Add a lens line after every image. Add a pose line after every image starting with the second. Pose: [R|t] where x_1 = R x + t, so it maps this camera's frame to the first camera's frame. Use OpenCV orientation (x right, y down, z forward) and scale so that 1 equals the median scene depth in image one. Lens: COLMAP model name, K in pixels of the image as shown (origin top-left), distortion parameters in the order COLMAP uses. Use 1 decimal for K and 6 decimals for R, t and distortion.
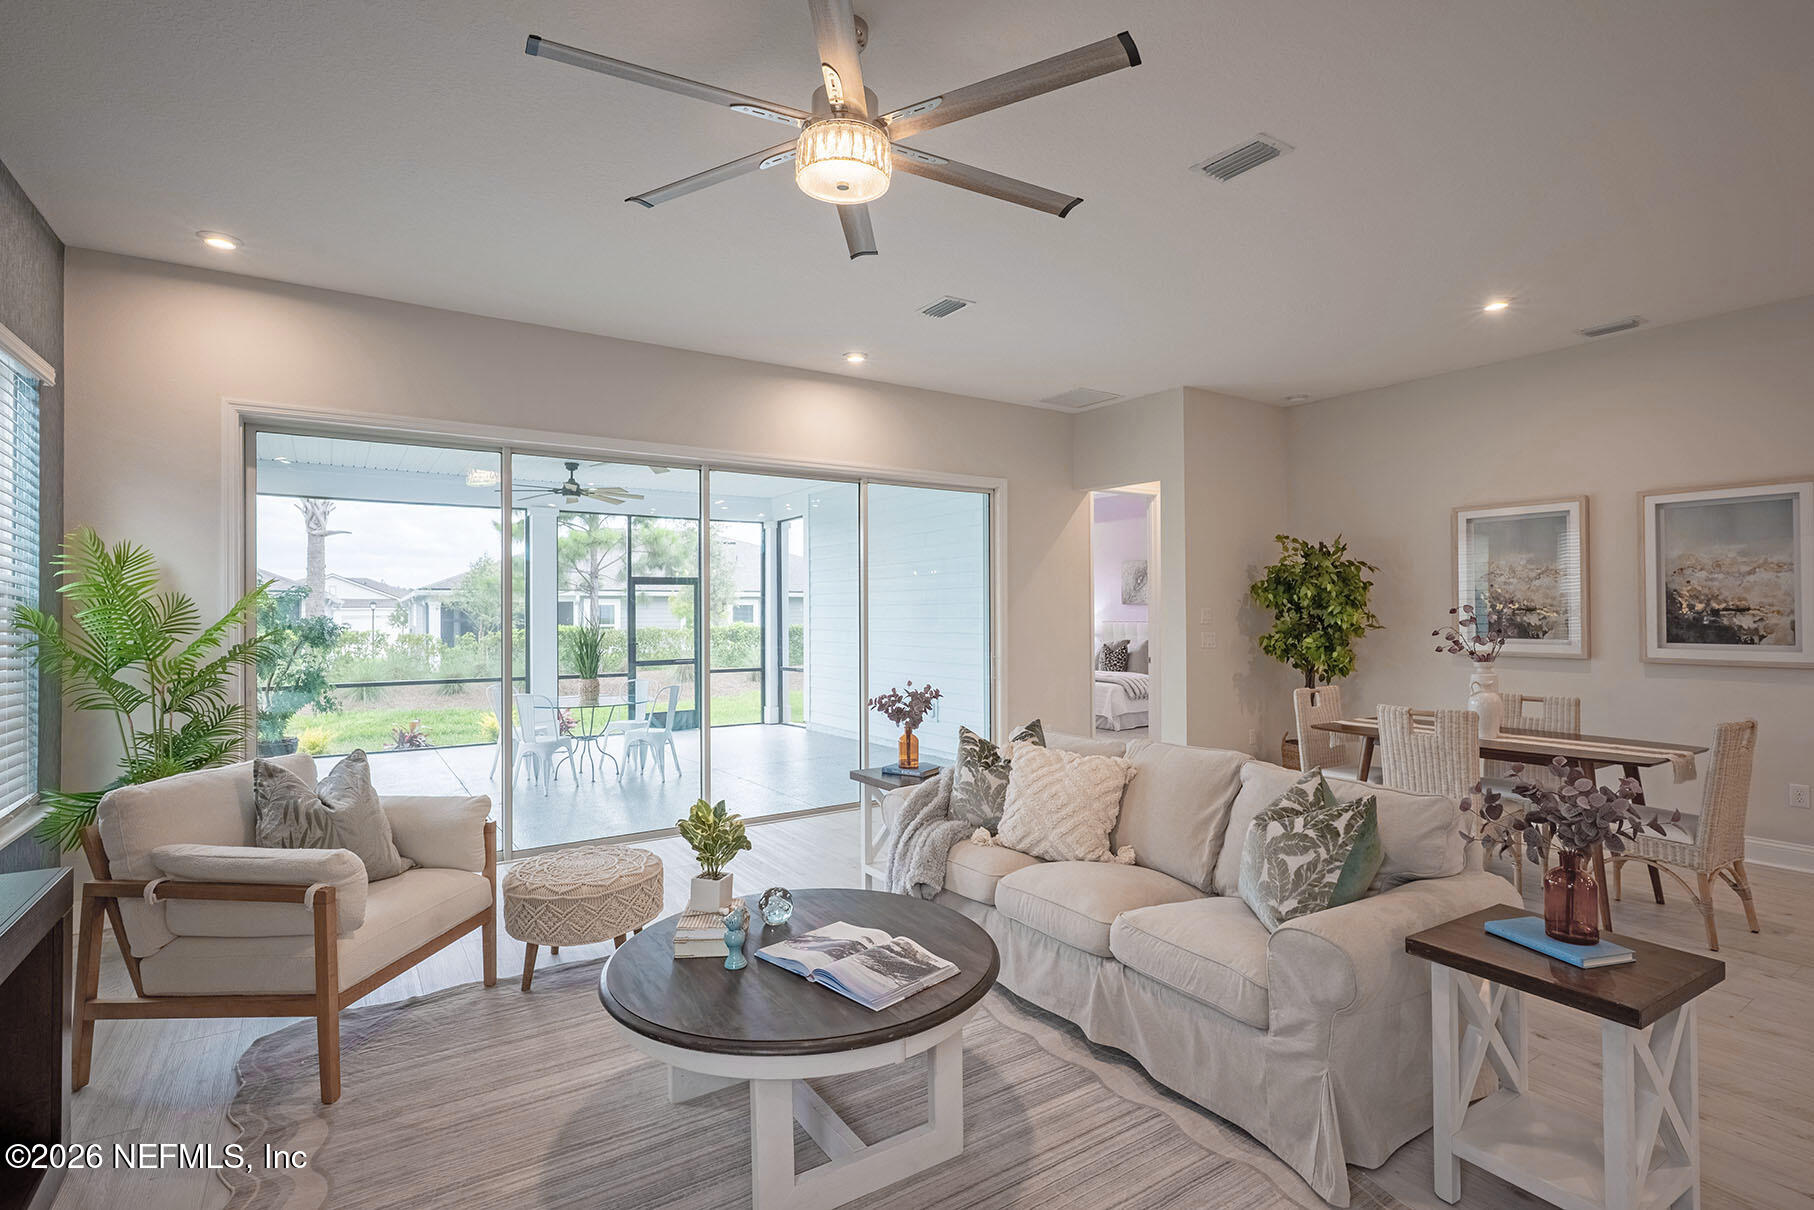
lens RADIAL K [[876.0, 0, 917.9], [0, 876.0, 600.5], [0, 0, 1]] dist [0.000598, -0.000462]
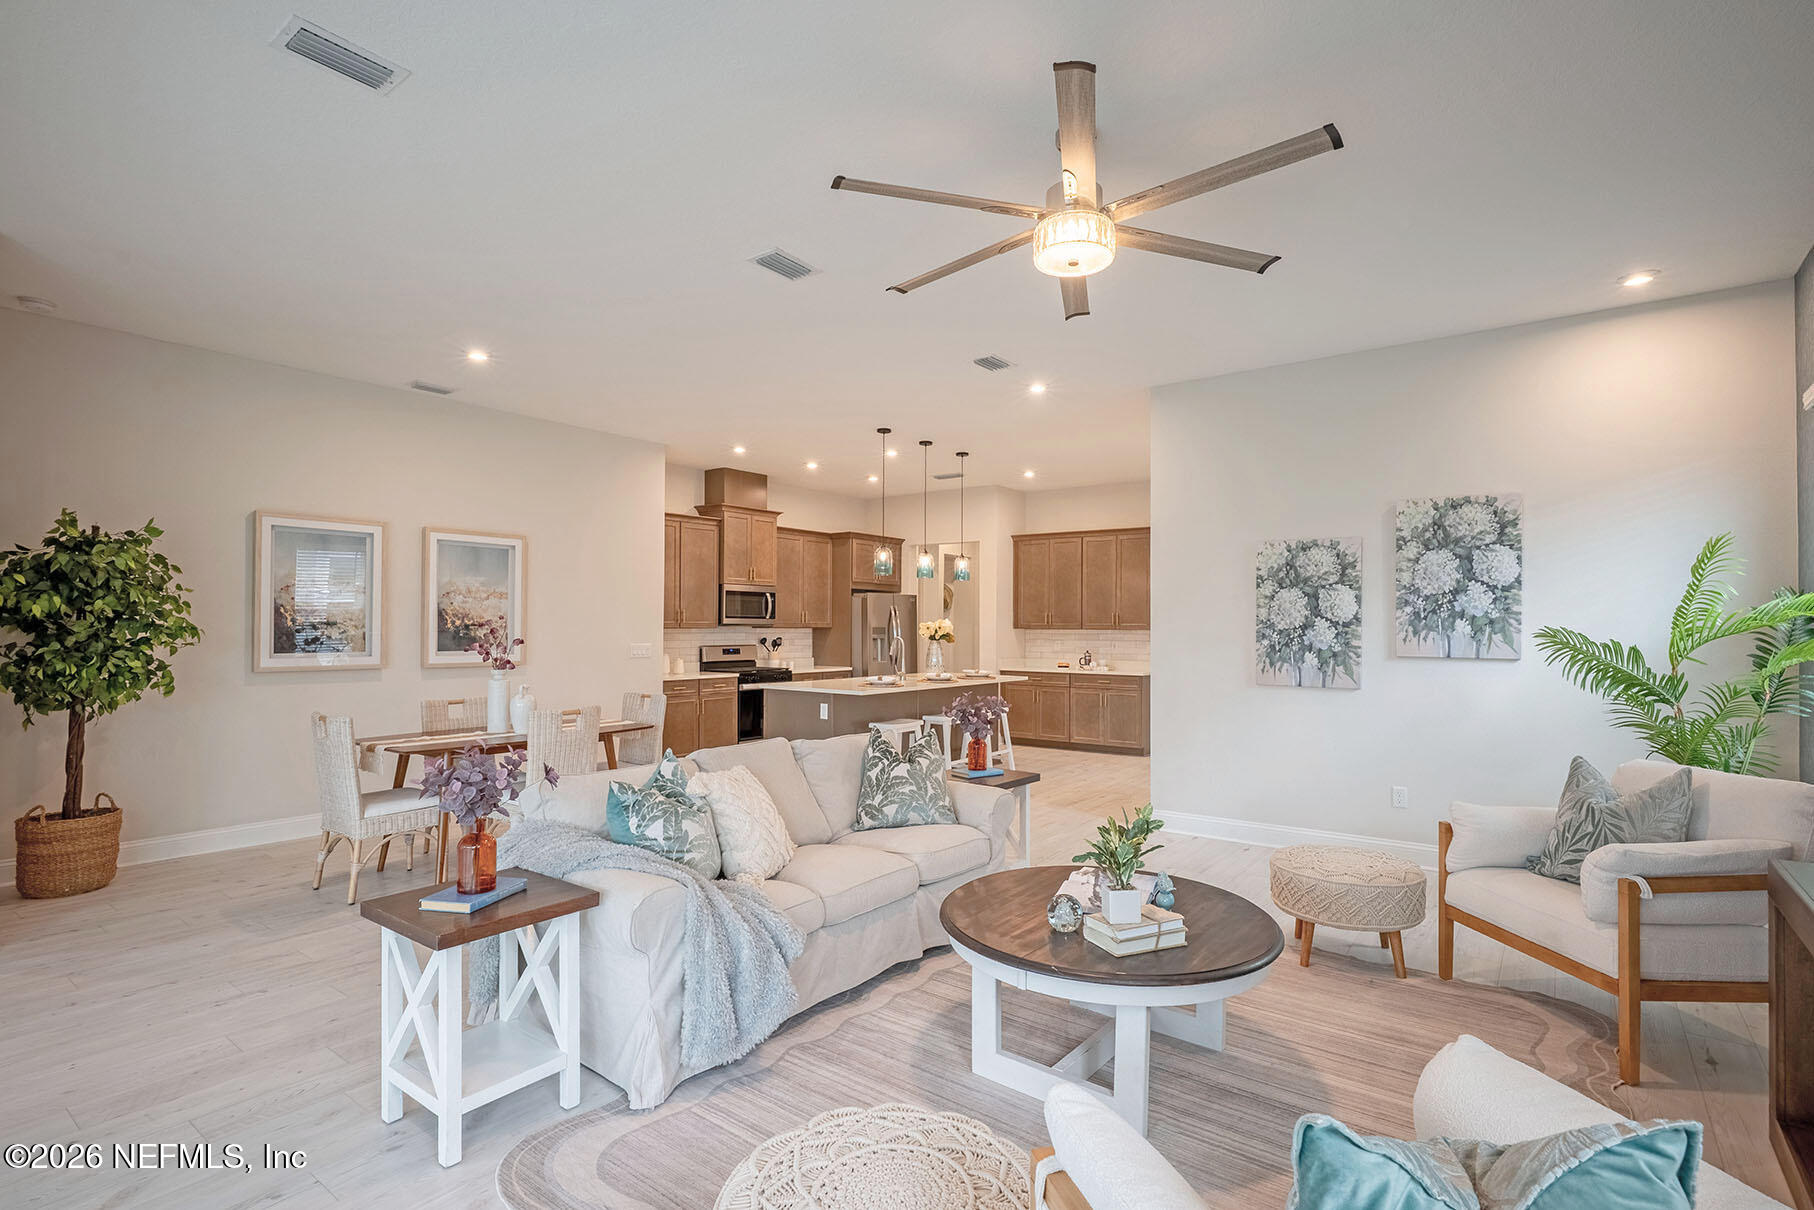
lens RADIAL K [[862.5, 0, 909.8], [0, 862.5, 610.3], [0, 0, 1]] dist [-0.000359, -0.000172]
pose [[-0.330128, 0.020225, 0.943719, -0.481794], [-0.016576, 0.999492, -0.027219, 0.011005], [-0.943791, -0.024628, -0.329625, 0.695752]]
